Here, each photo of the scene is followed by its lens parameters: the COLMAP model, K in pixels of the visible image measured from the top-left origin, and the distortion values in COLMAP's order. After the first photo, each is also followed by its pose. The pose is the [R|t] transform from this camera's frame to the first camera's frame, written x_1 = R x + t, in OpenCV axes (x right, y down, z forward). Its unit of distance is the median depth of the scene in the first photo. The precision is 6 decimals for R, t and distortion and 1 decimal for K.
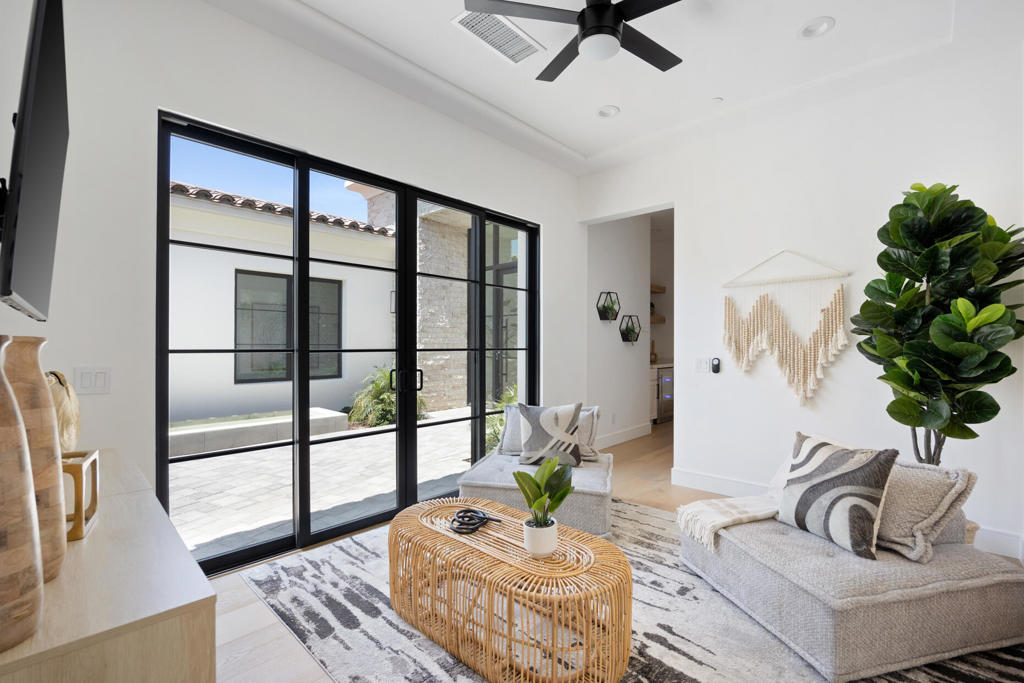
lens RADIAL K [[451.9, 0, 519.7], [0, 451.9, 339.2], [0, 0, 1]] dist [-0.002653, -0.000117]
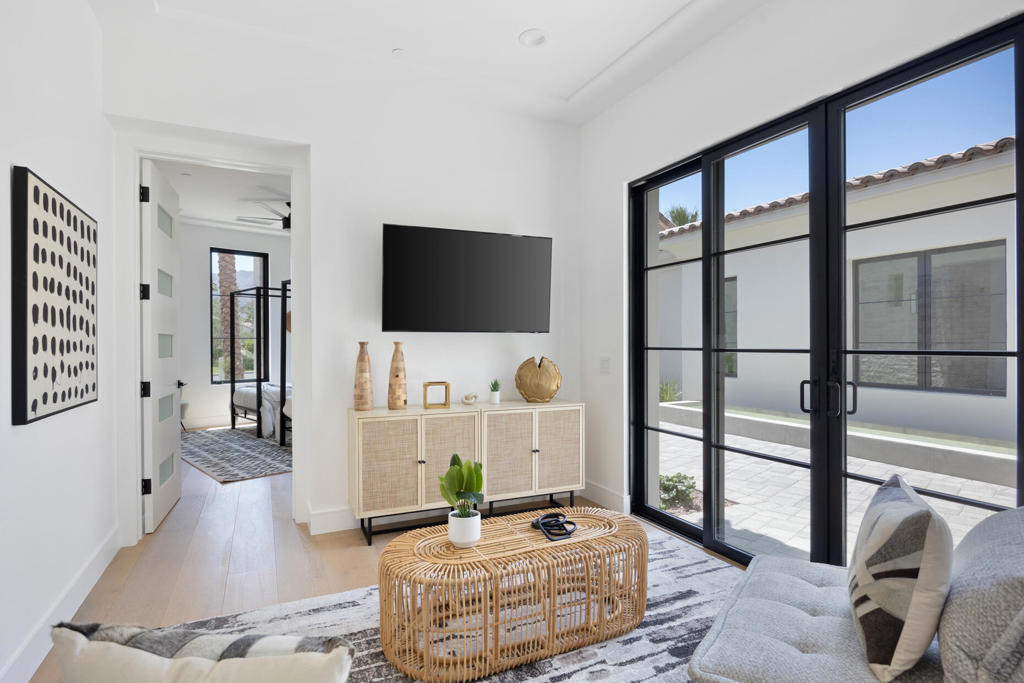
lens RADIAL K [[521.0, 0, 514.7], [0, 521.0, 342.9], [0, 0, 1]] dist [-0.002073, 0.000019]
pose [[-0.355630, -0.010892, -0.934563, 0.645380], [-0.003899, 0.999941, -0.010170, 0.020520], [0.934619, 0.000027, -0.355651, 0.879777]]
